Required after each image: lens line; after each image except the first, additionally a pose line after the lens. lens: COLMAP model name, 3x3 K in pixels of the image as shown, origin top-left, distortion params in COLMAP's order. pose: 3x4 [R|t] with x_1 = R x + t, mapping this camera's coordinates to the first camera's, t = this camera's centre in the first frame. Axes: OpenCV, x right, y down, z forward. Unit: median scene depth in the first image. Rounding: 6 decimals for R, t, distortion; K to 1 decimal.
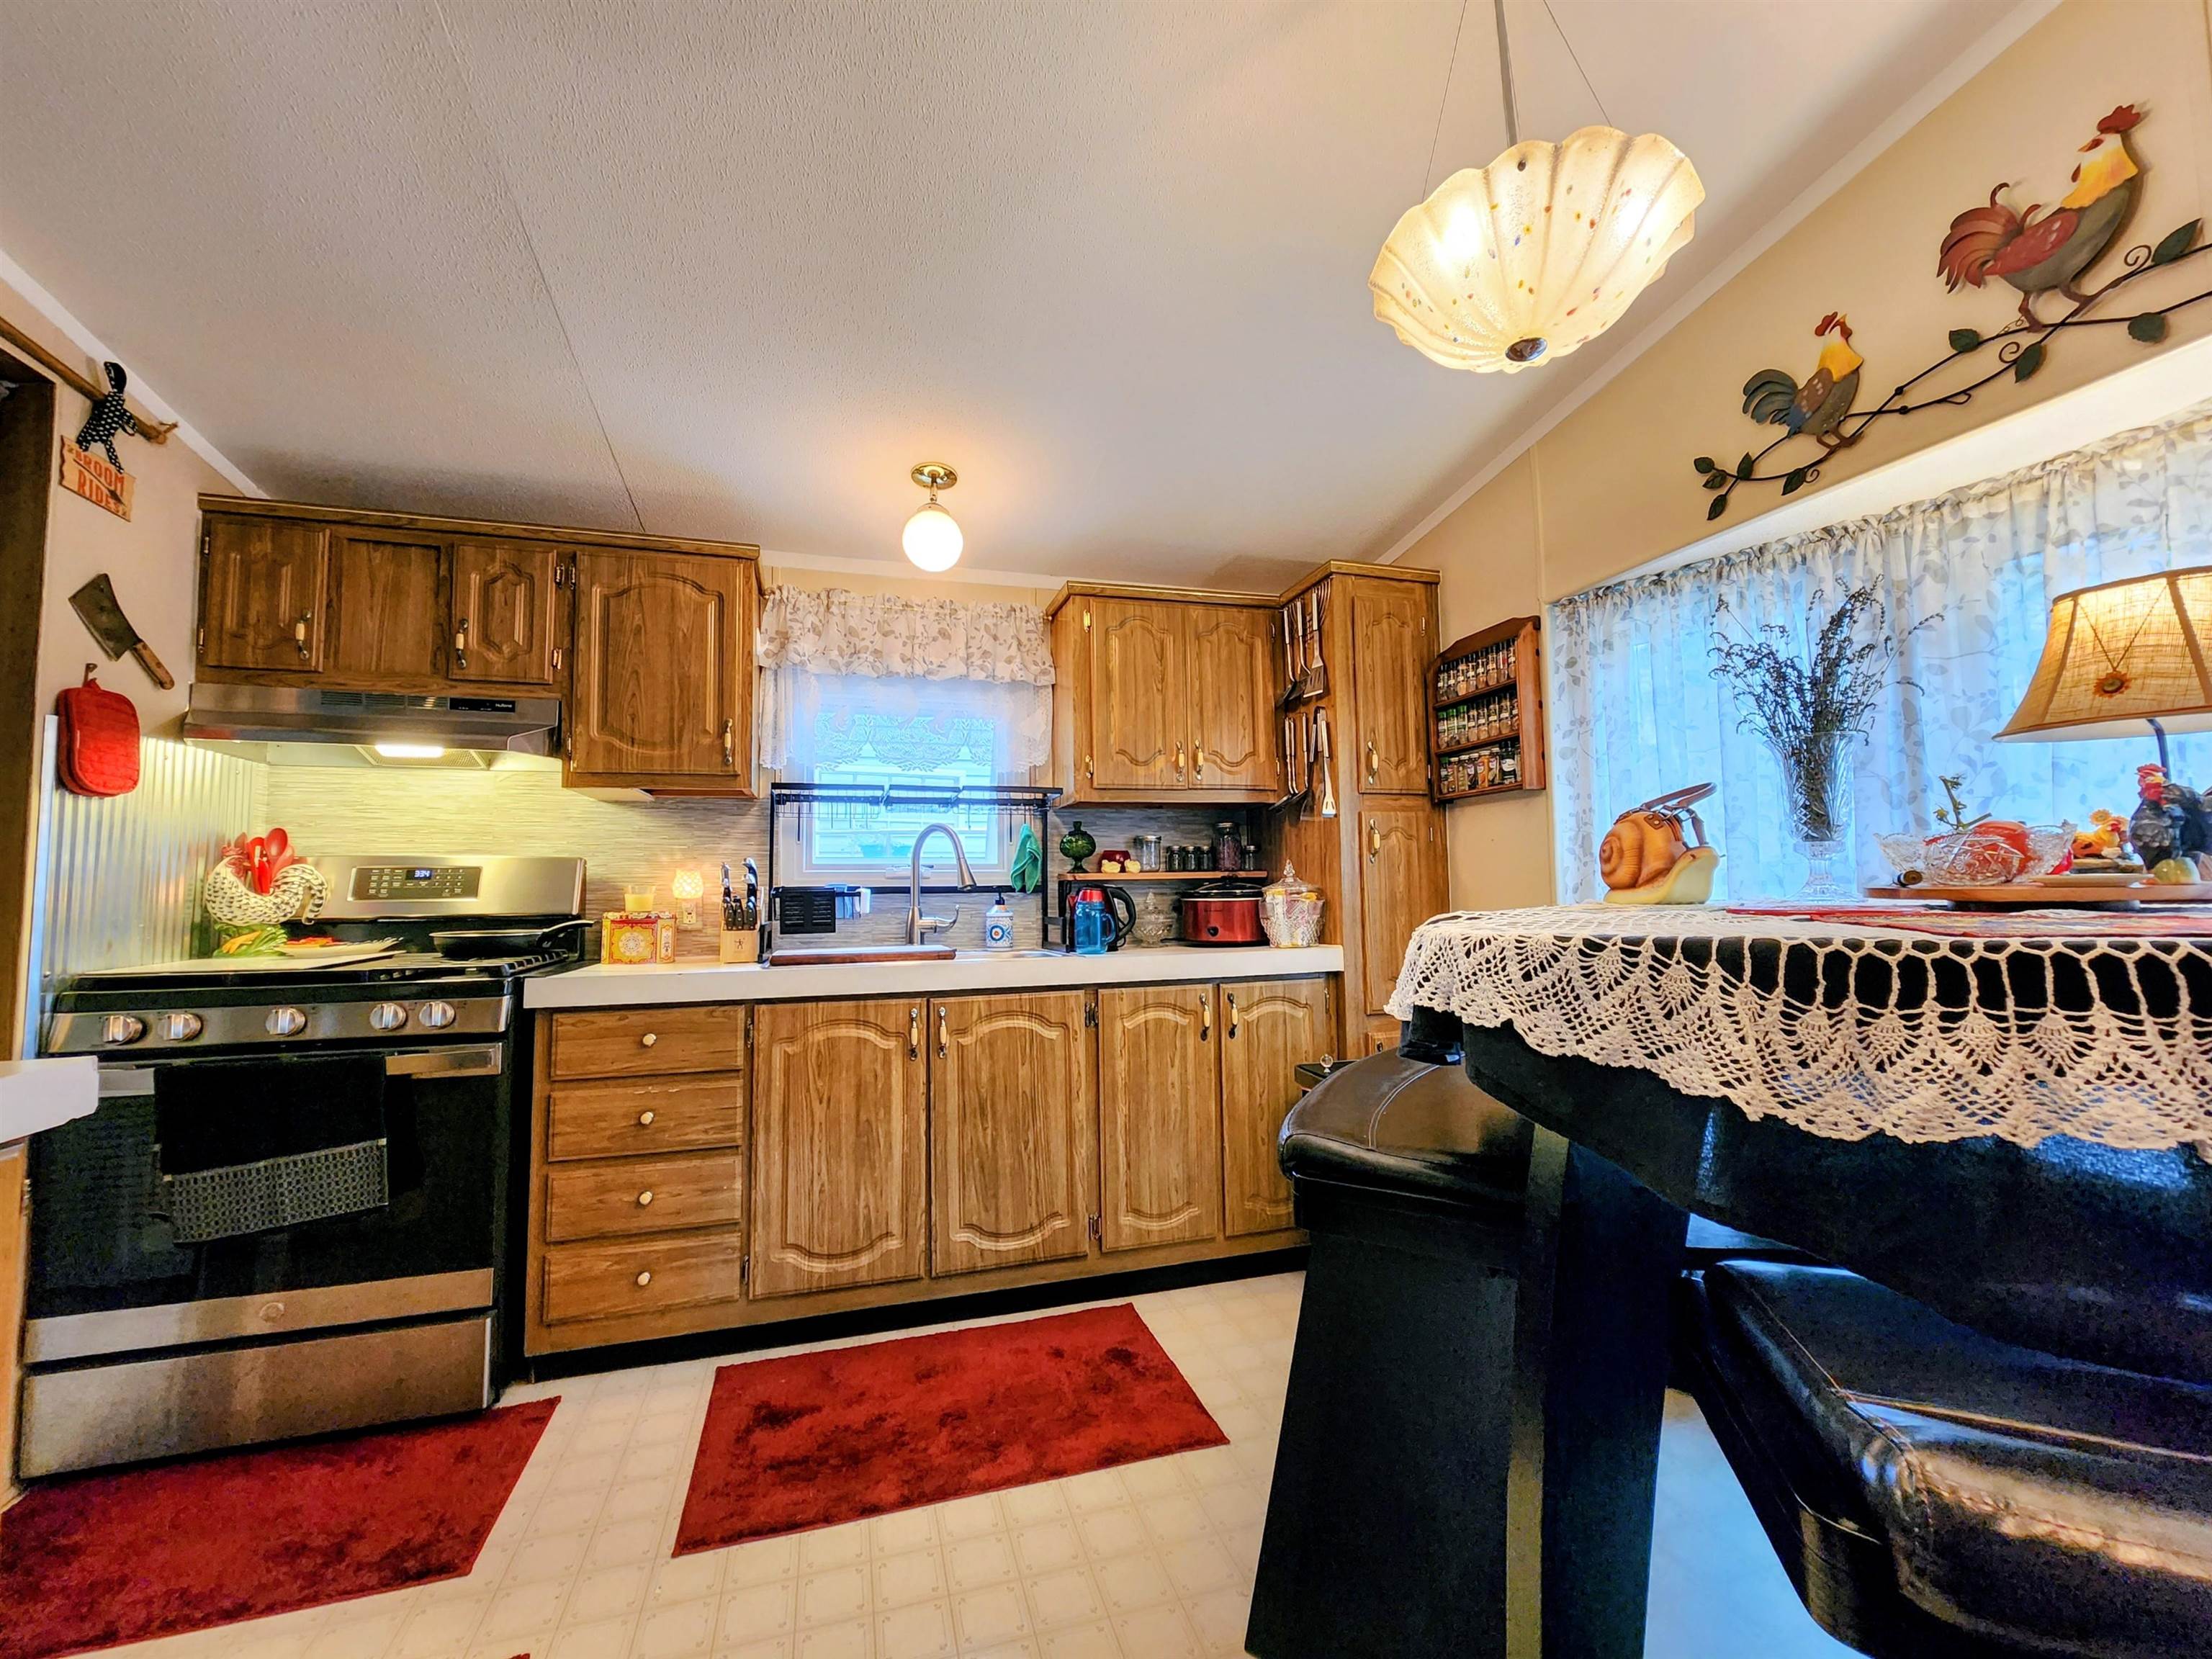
lens RADIAL K [[897.4, 0, 1103.9], [0, 897.4, 837.7], [0, 0, 1]] dist [0.001281, 0.000286]
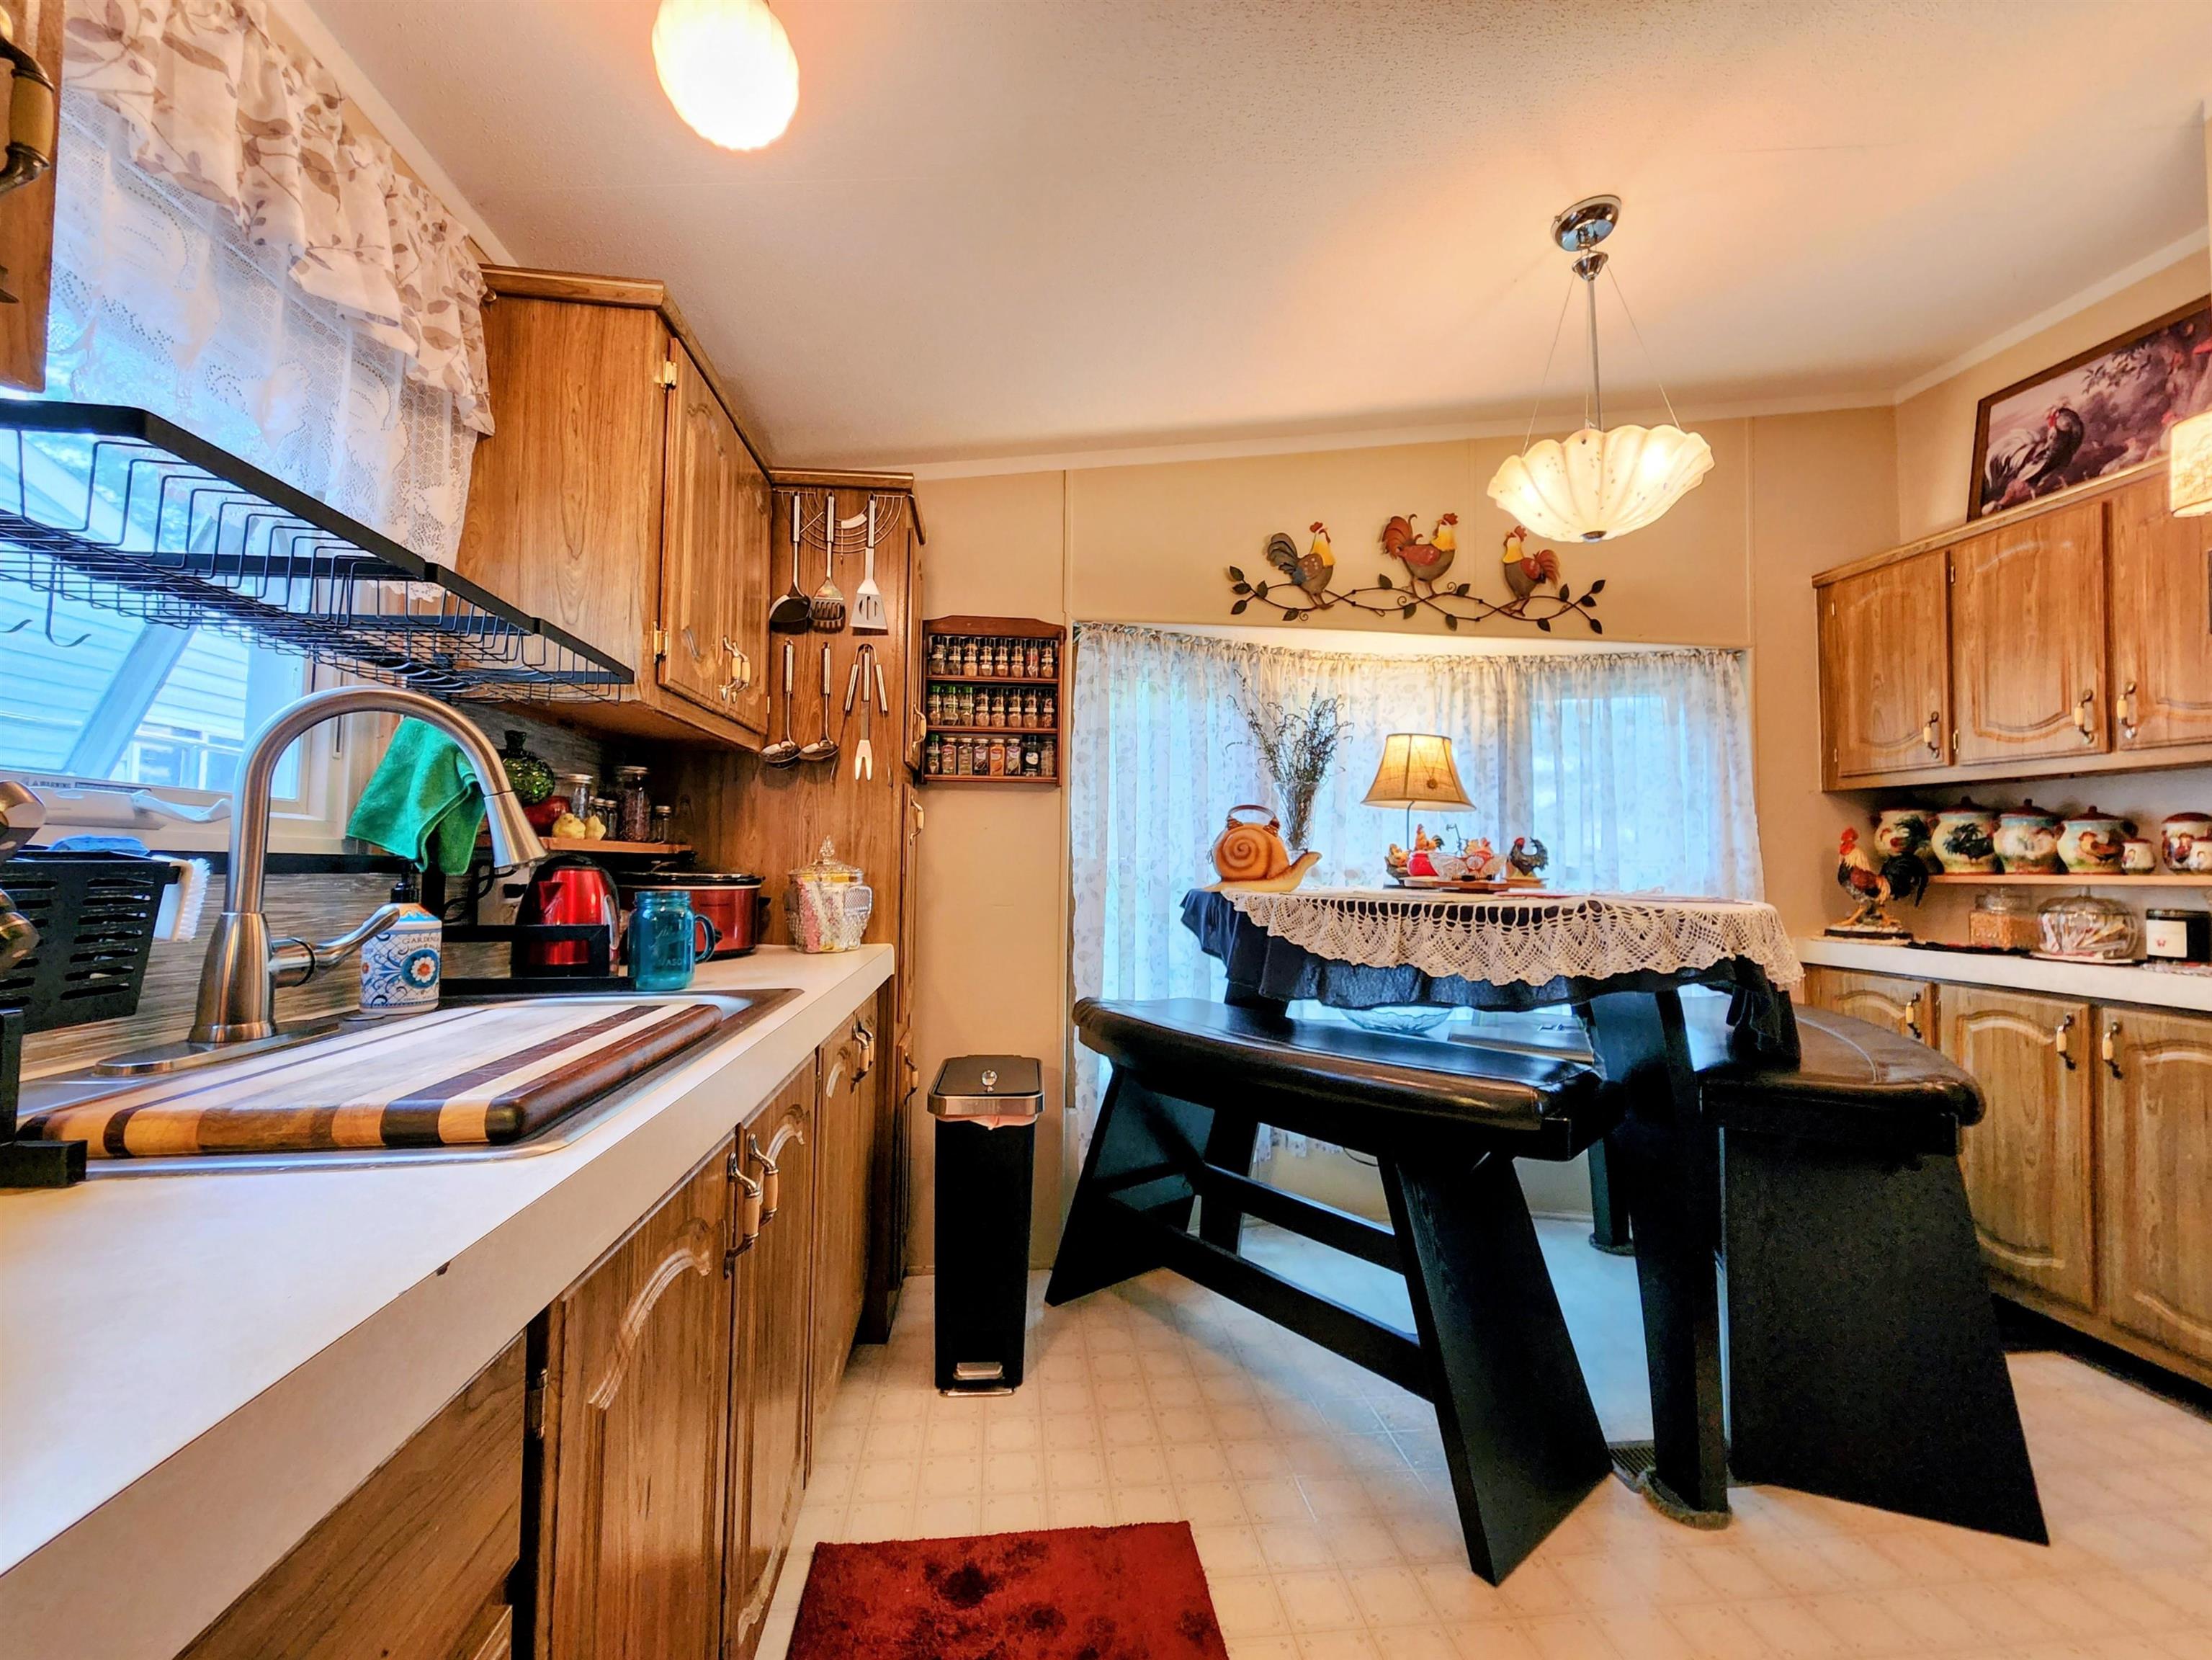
lens RADIAL K [[922.0, 0, 1106.0], [0, 922.0, 830.0], [0, 0, 1]] dist [-0.001894, -0.000049]
pose [[0.181917, 0.059074, 0.981538, -0.786183], [-0.070256, 0.996424, -0.046948, 0.062067], [-0.980801, -0.060418, 0.185416, 0.970476]]
